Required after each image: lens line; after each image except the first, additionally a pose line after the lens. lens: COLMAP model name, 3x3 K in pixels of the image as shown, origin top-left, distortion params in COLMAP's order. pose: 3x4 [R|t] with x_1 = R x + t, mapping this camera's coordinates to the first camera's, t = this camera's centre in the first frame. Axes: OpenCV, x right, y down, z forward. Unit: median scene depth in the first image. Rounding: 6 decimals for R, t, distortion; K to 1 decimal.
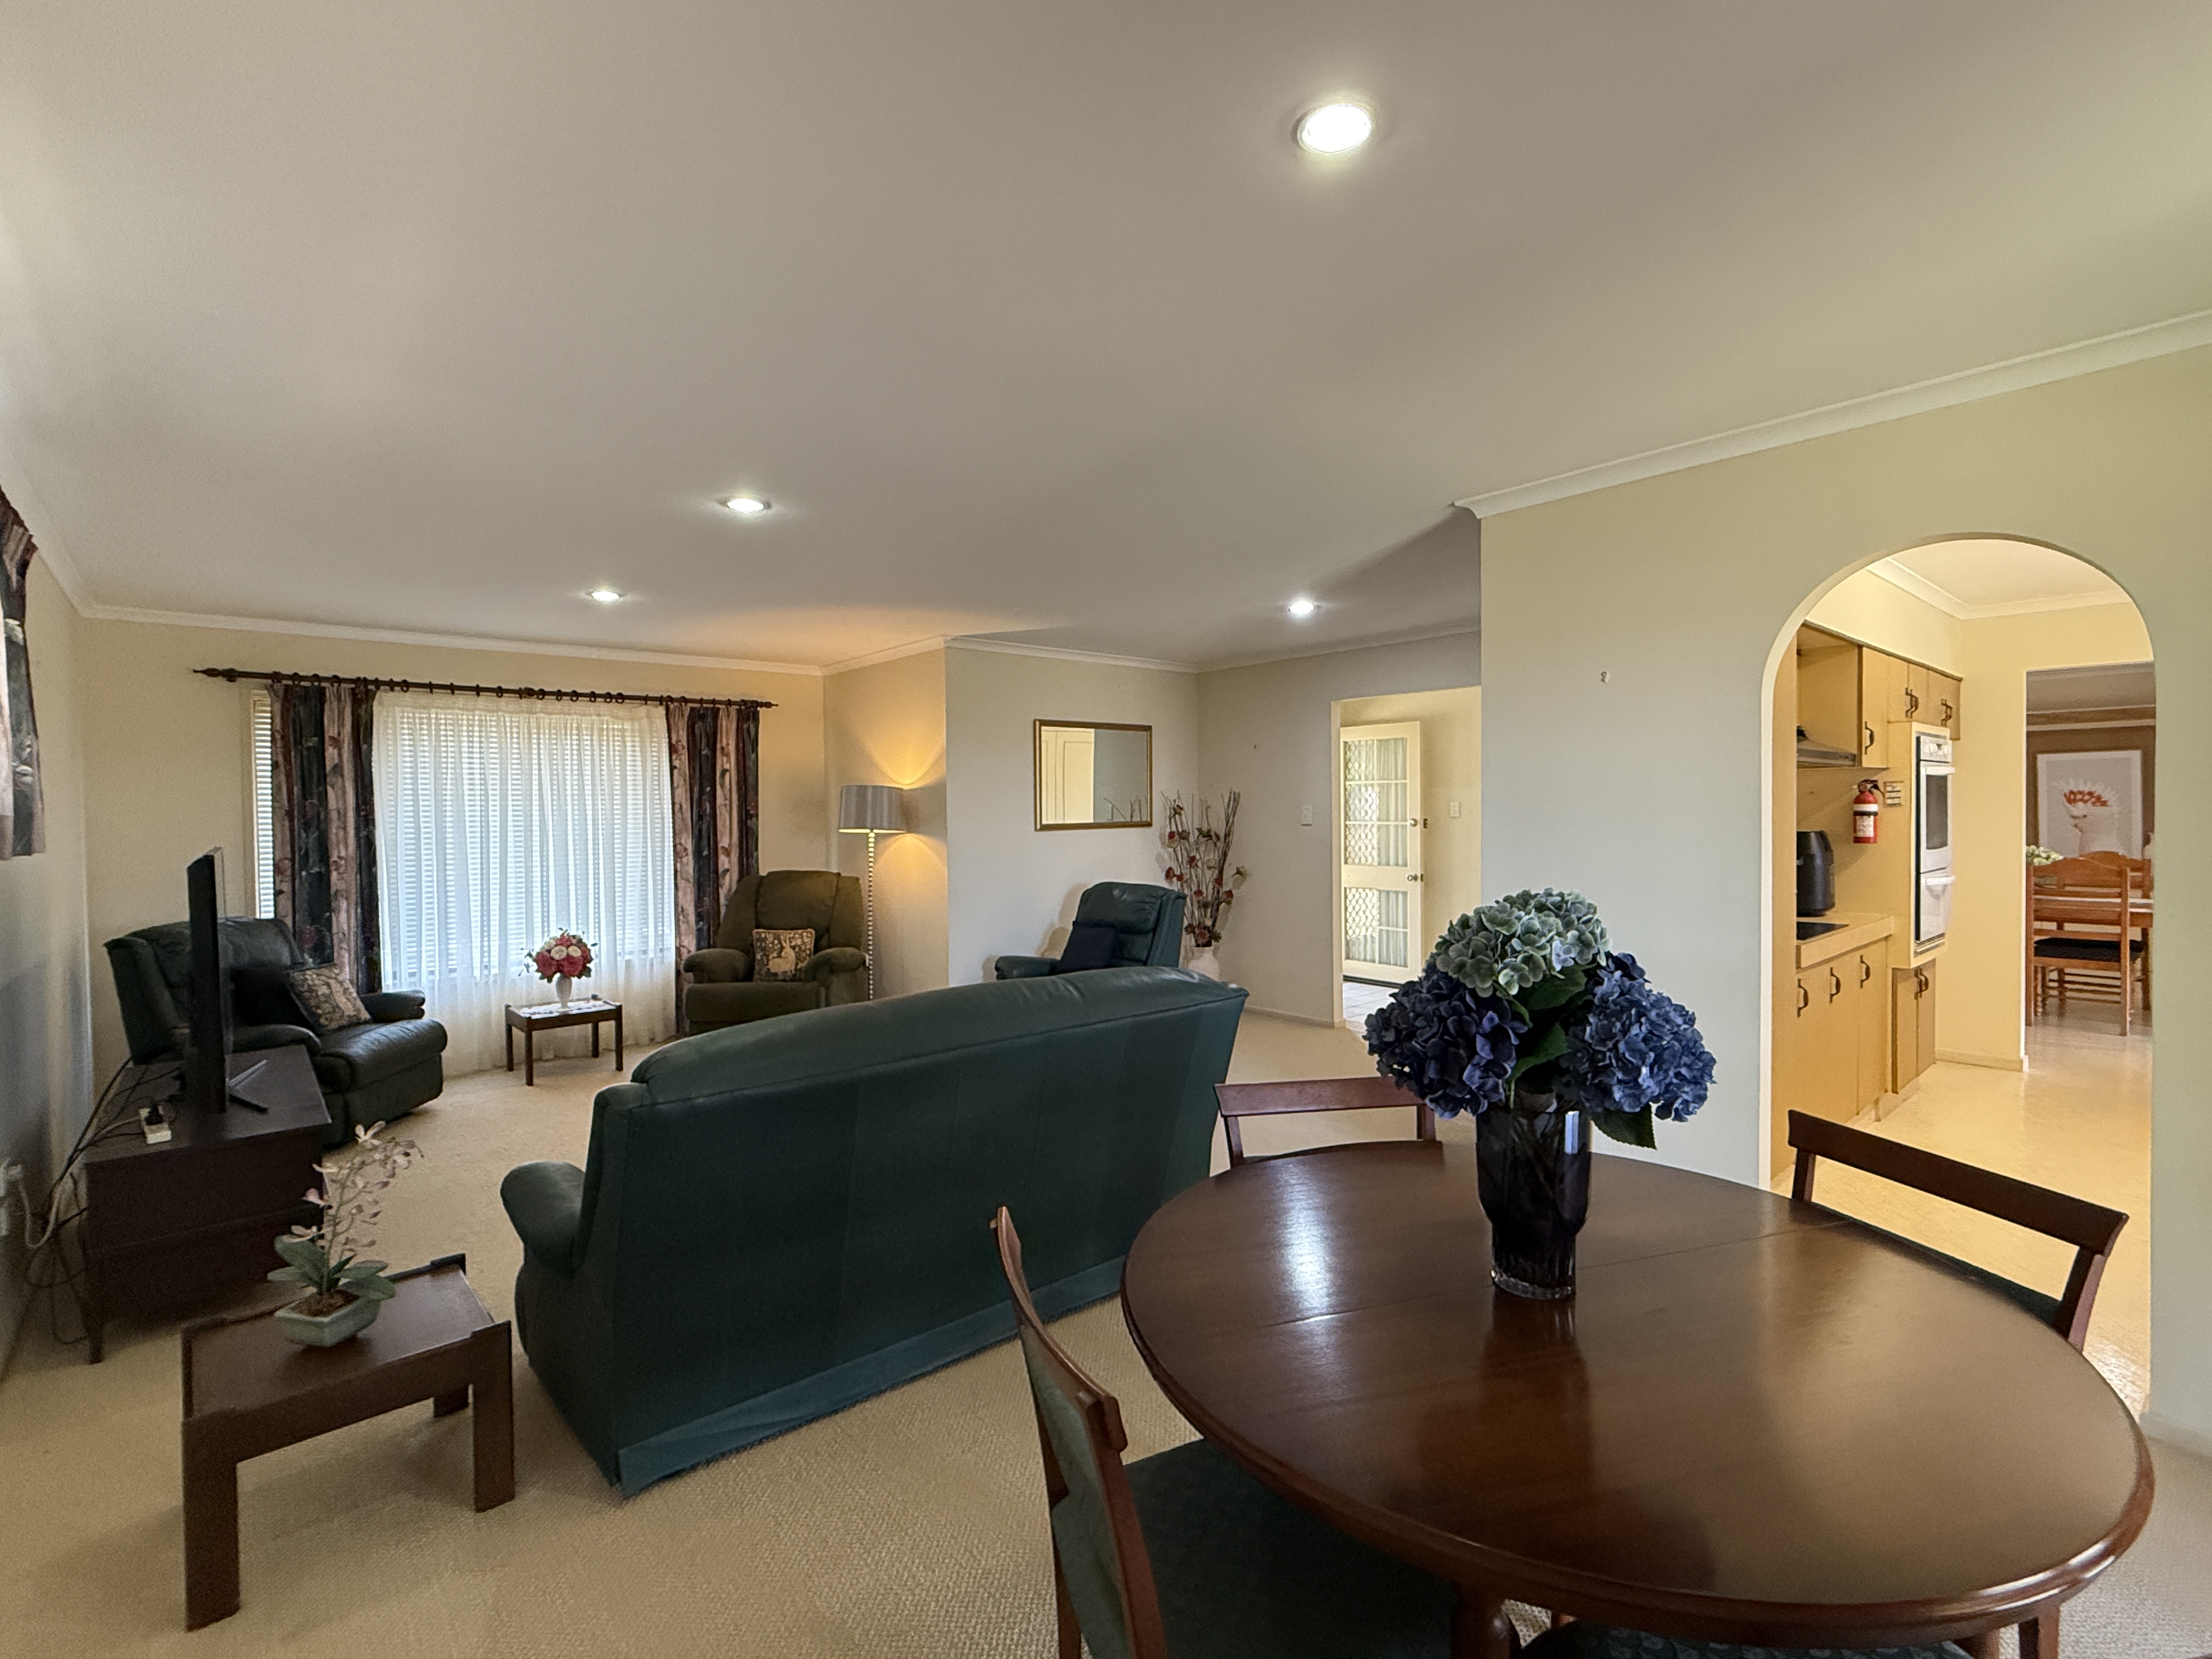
lens RADIAL K [[1019.7, 0, 1106.0], [0, 1019.7, 829.5], [0, 0, 1]] dist [0.002623, 0.000383]
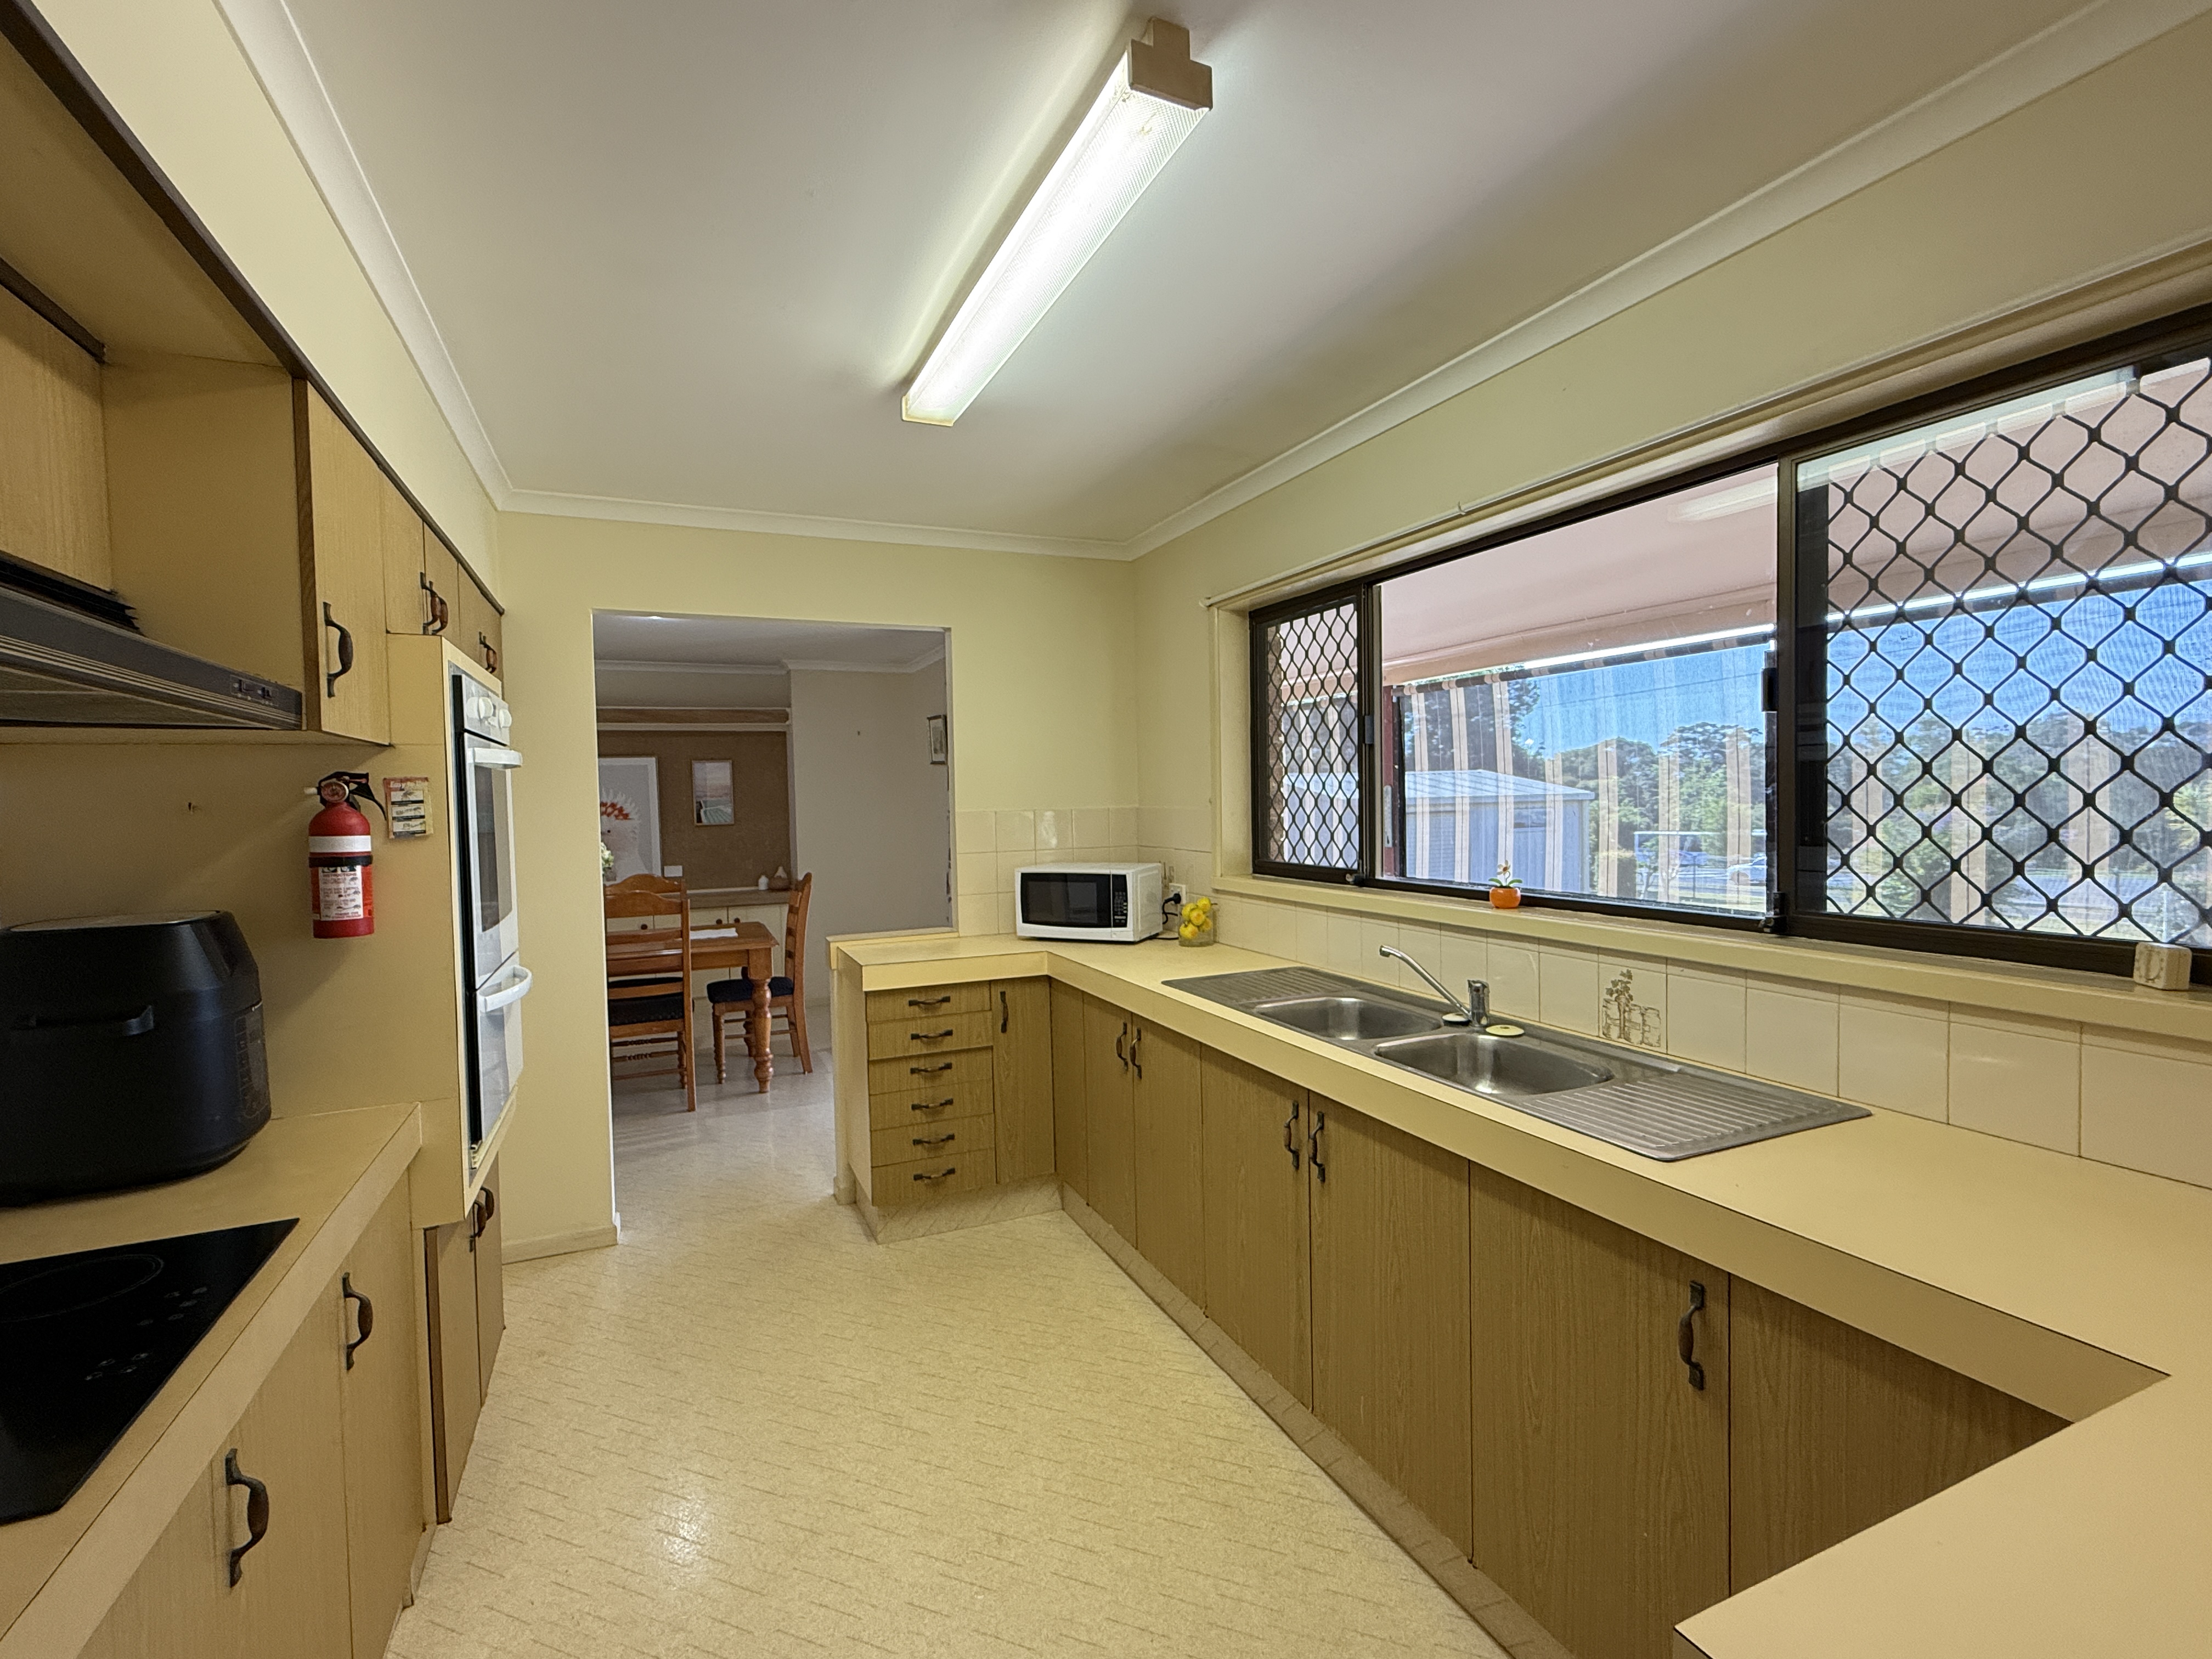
lens RADIAL K [[1019.7, 0, 1106.0], [0, 1019.7, 829.5], [0, 0, 1]] dist [0.002623, 0.000383]
pose [[0.298148, -0.025970, 0.954166, 0.457896], [0.037242, 0.999185, 0.015558, -0.022131], [-0.953793, 0.030896, 0.298873, 0.603506]]
